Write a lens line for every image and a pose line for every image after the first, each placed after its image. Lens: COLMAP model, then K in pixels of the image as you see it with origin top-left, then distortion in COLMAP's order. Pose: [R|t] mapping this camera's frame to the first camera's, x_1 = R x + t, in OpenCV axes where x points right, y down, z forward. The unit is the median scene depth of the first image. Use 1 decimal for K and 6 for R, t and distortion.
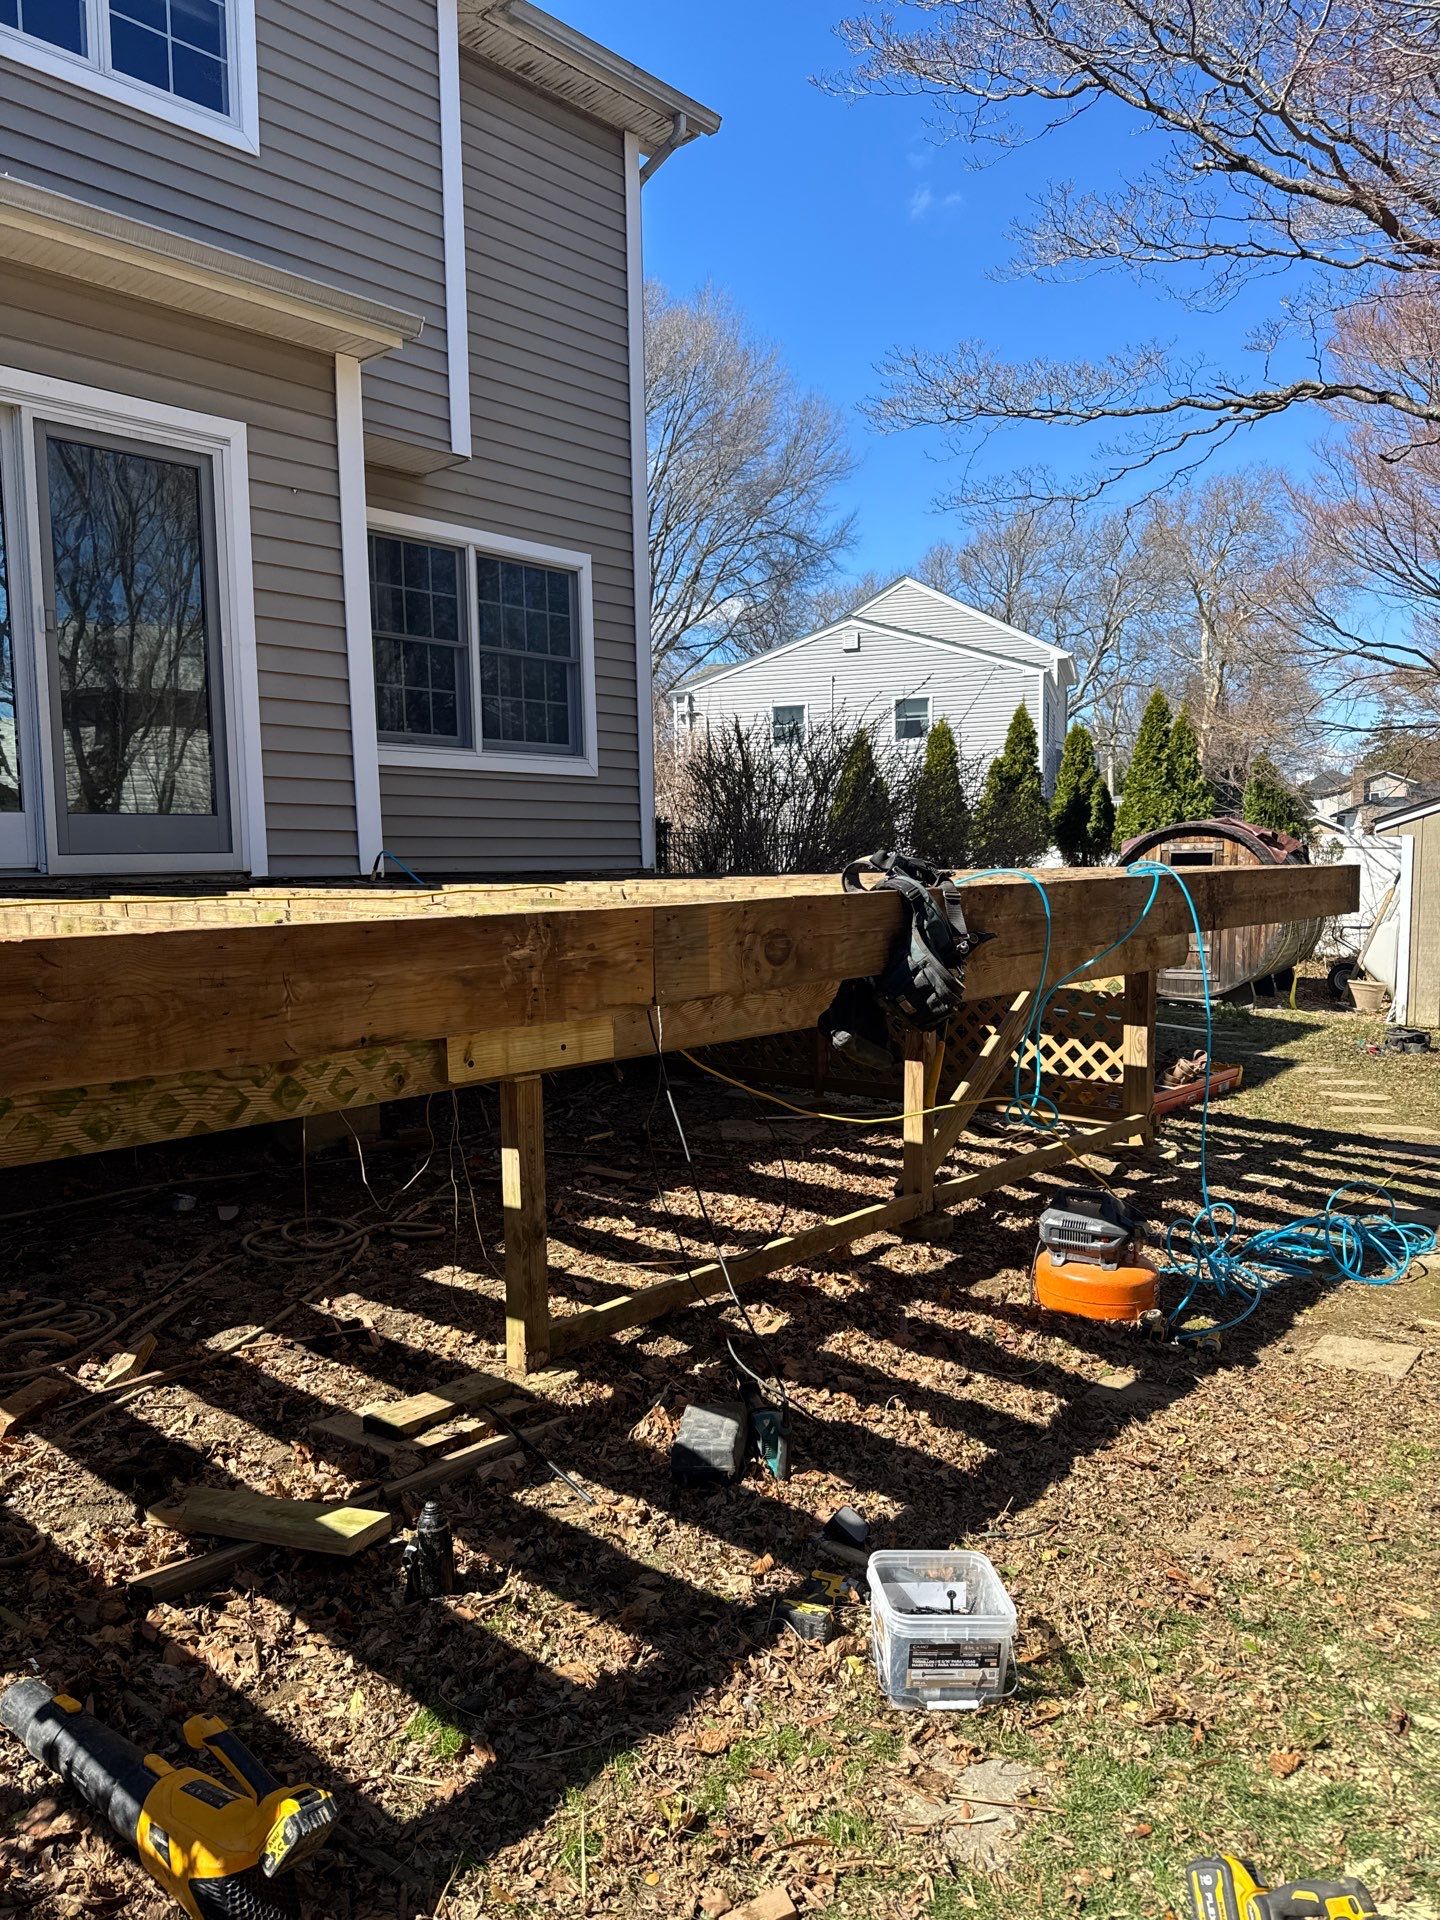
lens RADIAL K [[1384.8, 0, 720.0], [0, 1384.8, 960.0], [0, 0, 1]] dist [-0.005615, 0.008398]
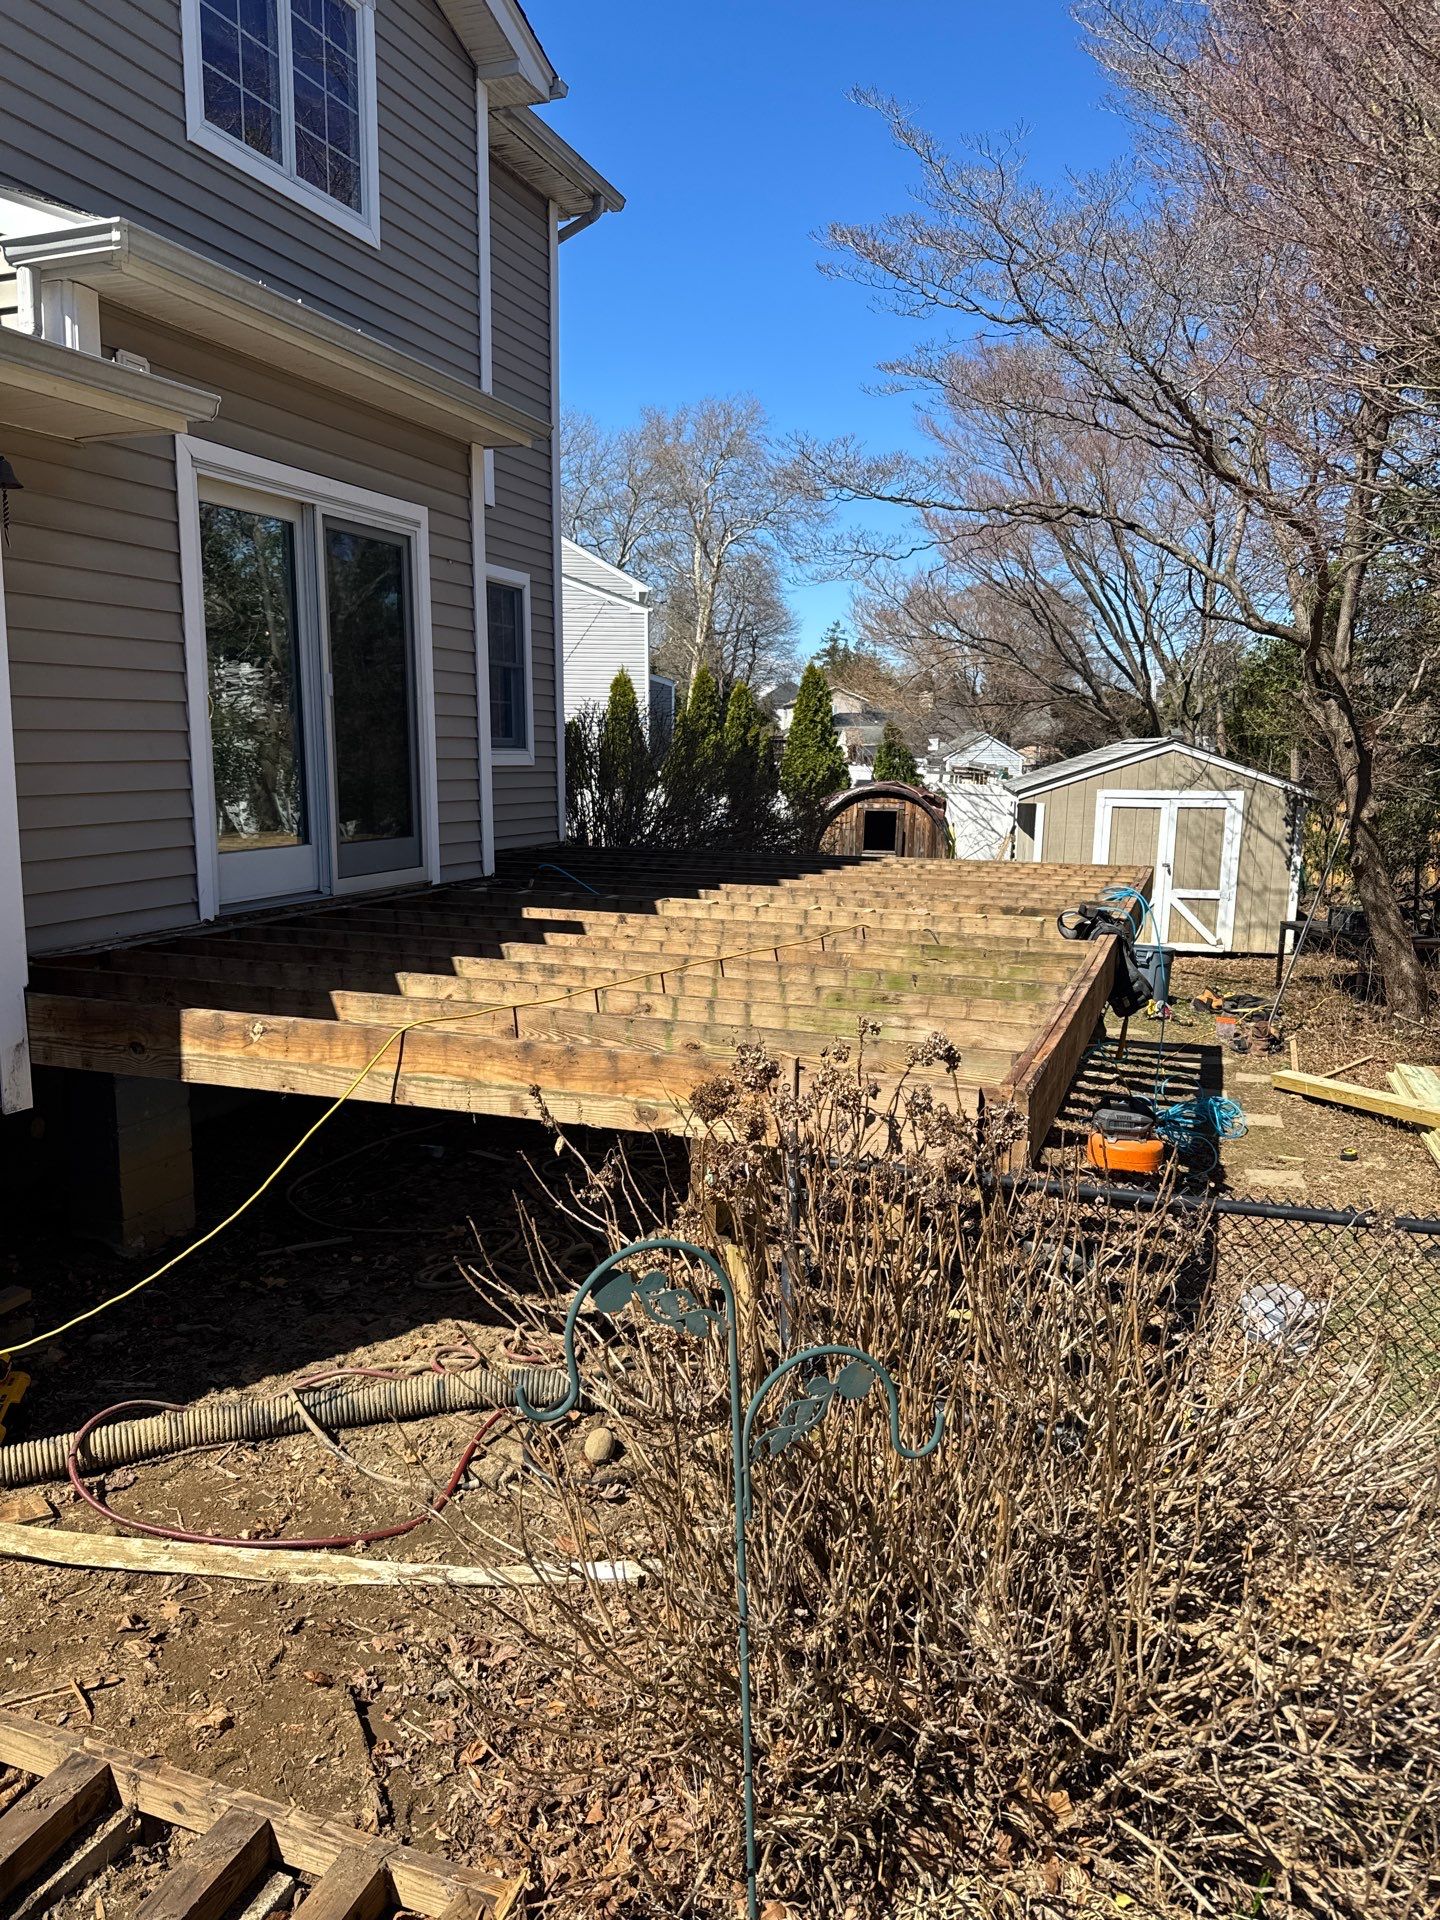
lens RADIAL K [[1384.8, 0, 720.0], [0, 1384.8, 960.0], [0, 0, 1]] dist [-0.005615, 0.008398]
pose [[0.922367, -0.033692, 0.384842, -0.545877], [0.000445, 0.996282, 0.086155, -0.093764], [-0.386314, -0.079295, 0.918953, -0.217085]]
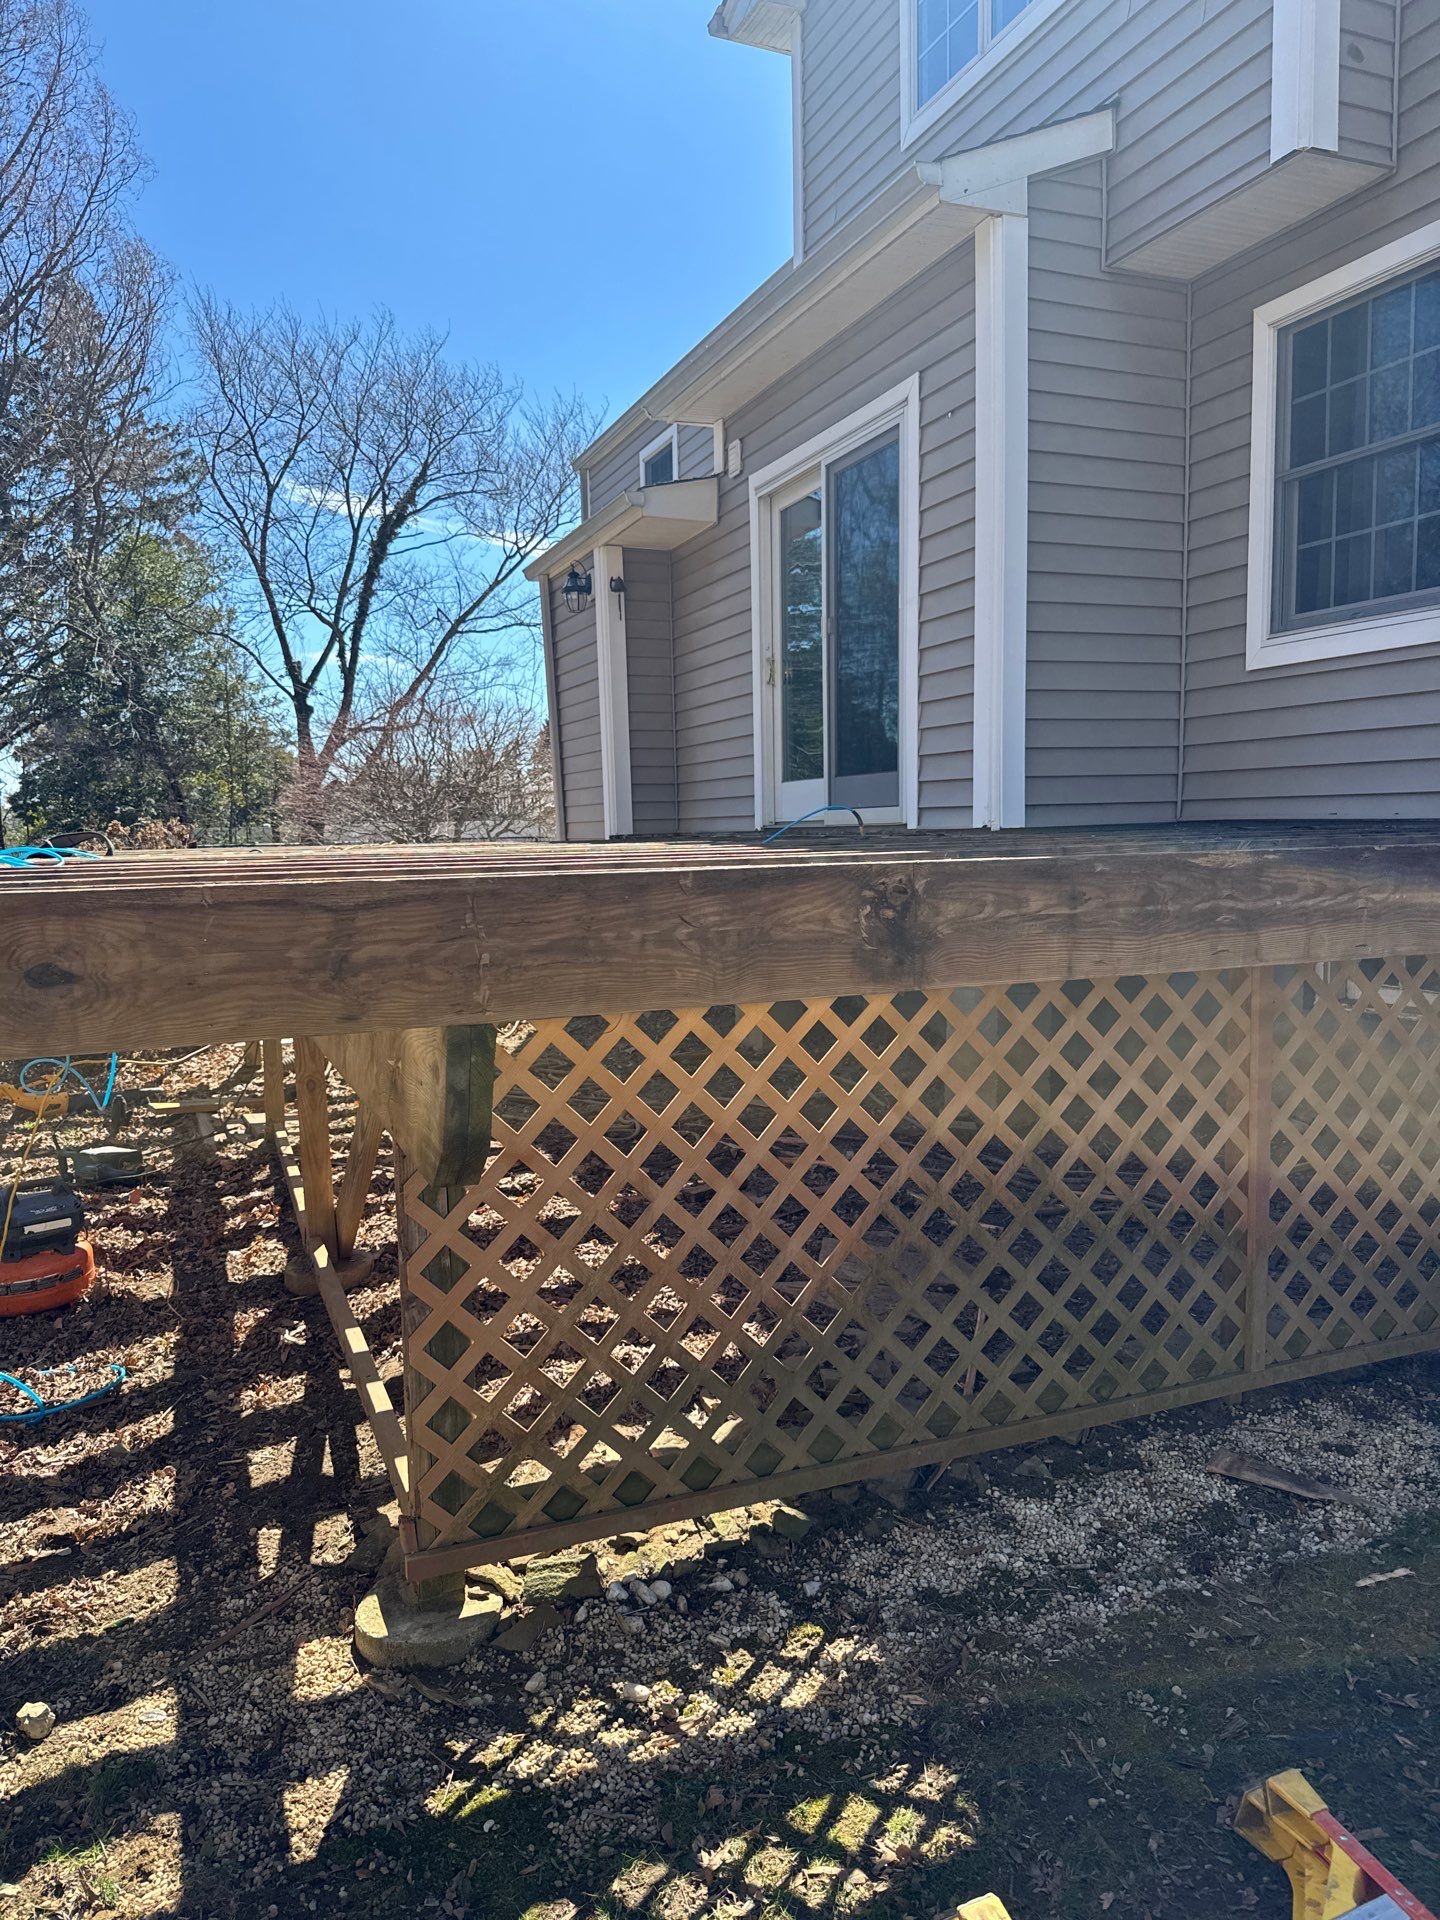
lens RADIAL K [[1384.8, 0, 720.0], [0, 1384.8, 960.0], [0, 0, 1]] dist [-0.005615, 0.008398]
pose [[-0.432735, 0.101931, -0.895740, 0.634445], [-0.036947, 0.990748, 0.130591, -0.088177], [0.900764, 0.089607, -0.424965, 1.277068]]
